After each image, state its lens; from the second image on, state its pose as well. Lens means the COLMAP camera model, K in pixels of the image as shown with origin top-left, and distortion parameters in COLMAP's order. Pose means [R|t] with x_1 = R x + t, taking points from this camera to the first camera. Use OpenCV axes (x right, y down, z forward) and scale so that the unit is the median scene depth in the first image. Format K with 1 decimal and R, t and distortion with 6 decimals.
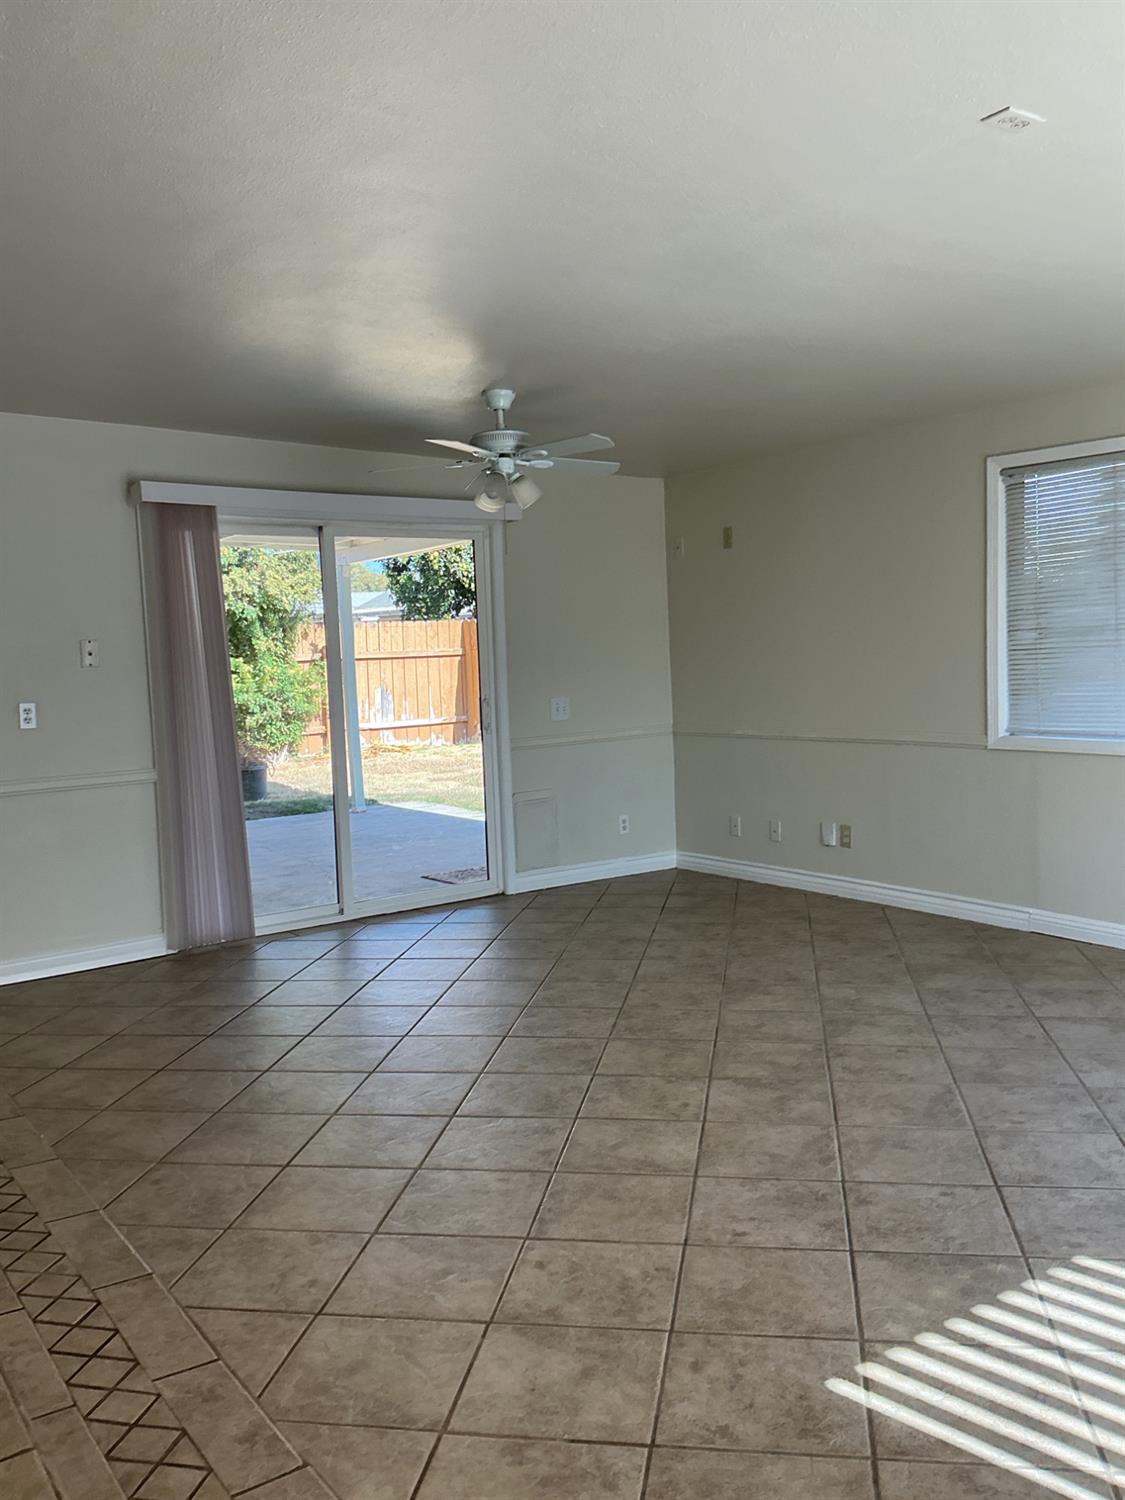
lens RADIAL K [[1256.1, 0, 570.2], [0, 1256.1, 739.1], [0, 0, 1]] dist [0.121278, -0.237674]
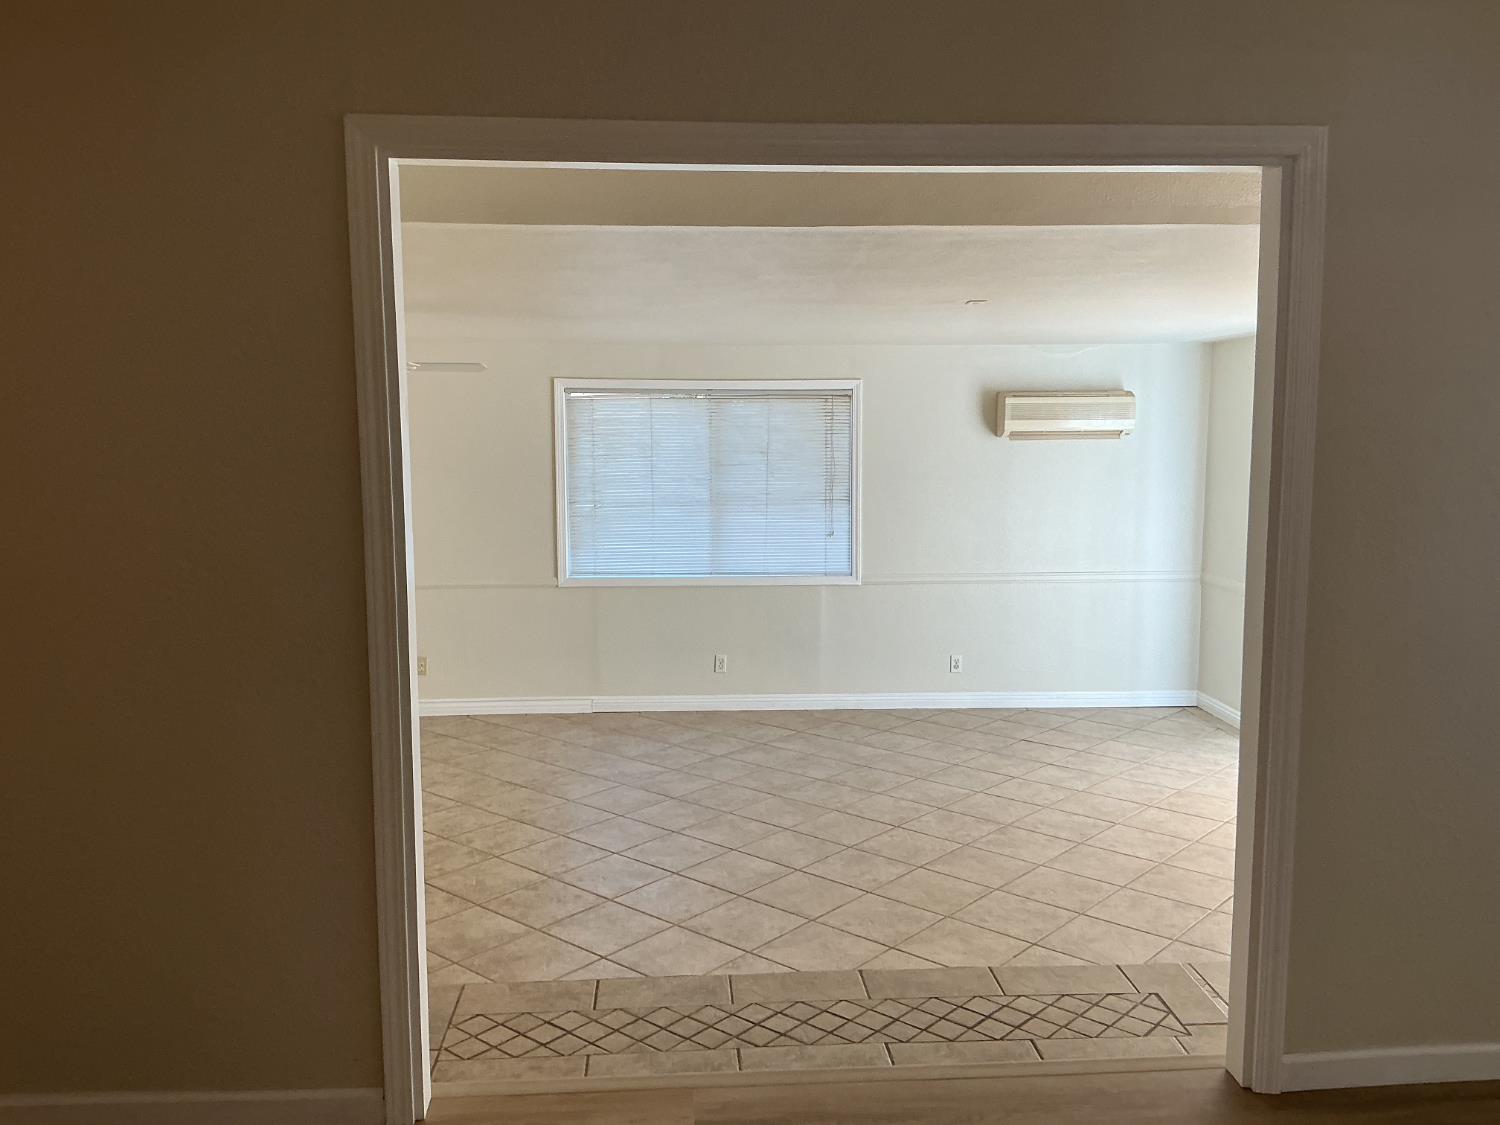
lens RADIAL K [[1256.1, 0, 743.4], [0, 1256.1, 553.9], [0, 0, 1]] dist [0.121278, -0.237674]
pose [[0.530652, -0.061027, 0.845390, -1.405831], [0.044069, 0.998042, 0.044384, -0.156396], [-0.846444, 0.013703, 0.532302, 0.185661]]
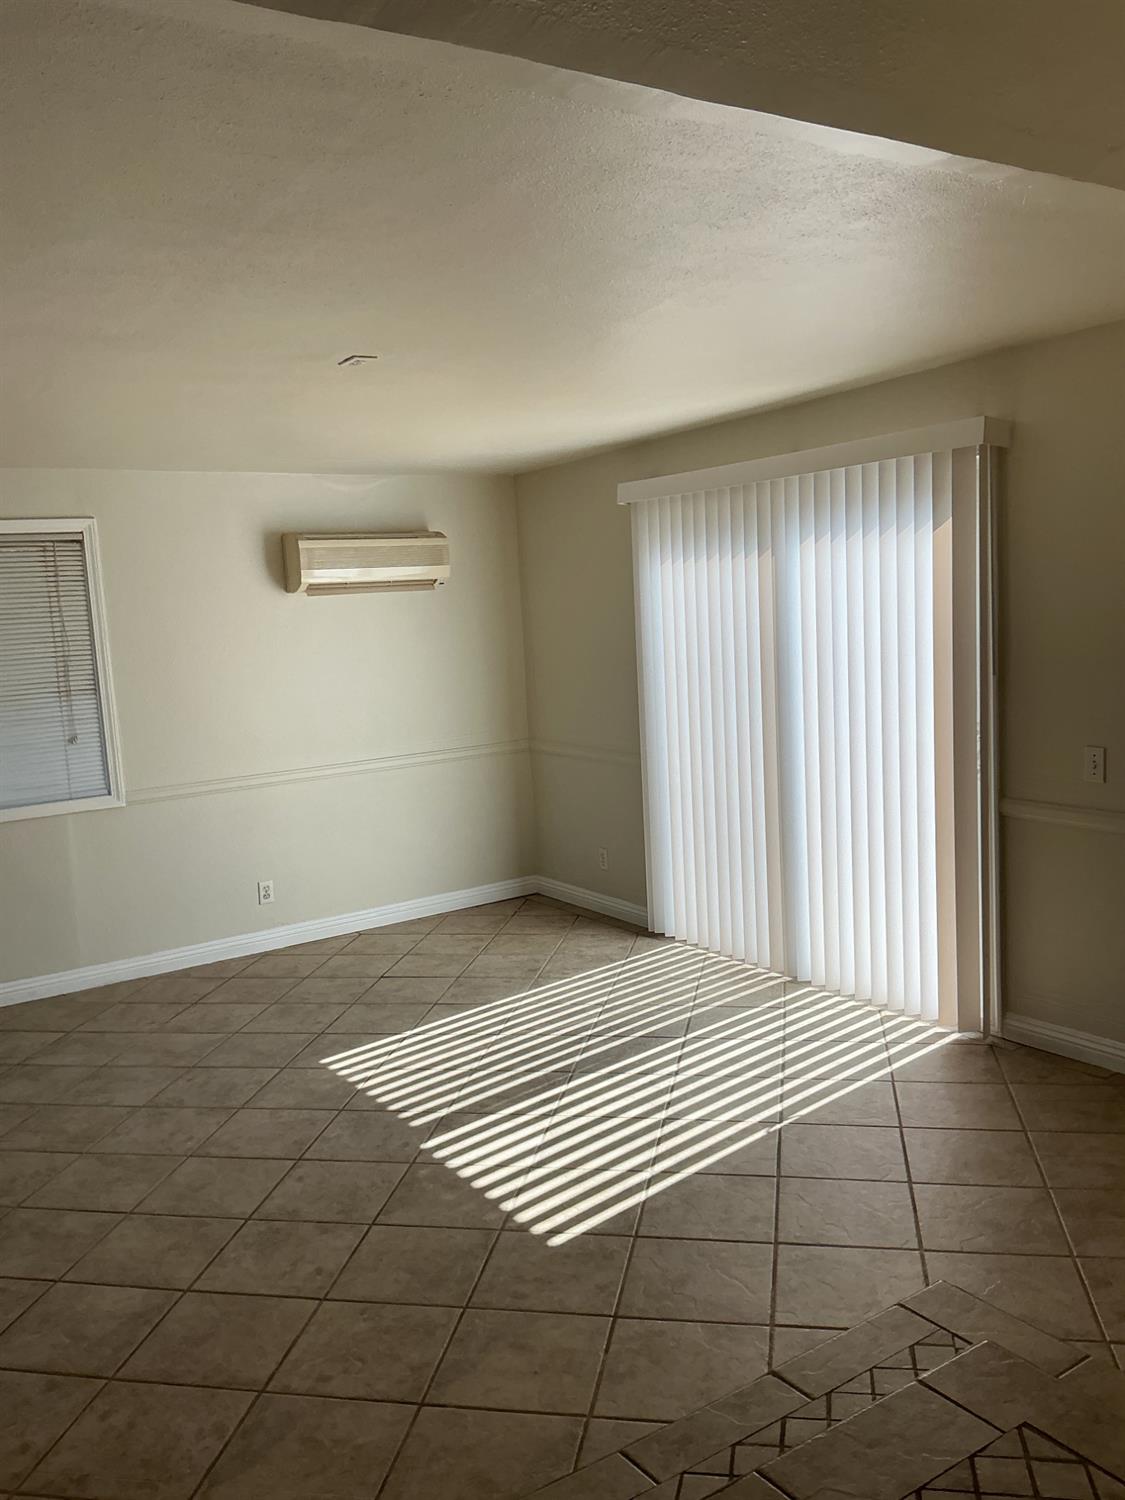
lens RADIAL K [[1256.1, 0, 566.3], [0, 1256.1, 746.2], [0, 0, 1]] dist [0.121278, -0.237674]
pose [[0.022167, -0.092769, 0.995441, -0.914167], [0.118971, 0.988855, 0.089506, -0.144289], [-0.992650, 0.116445, 0.032956, 0.664489]]
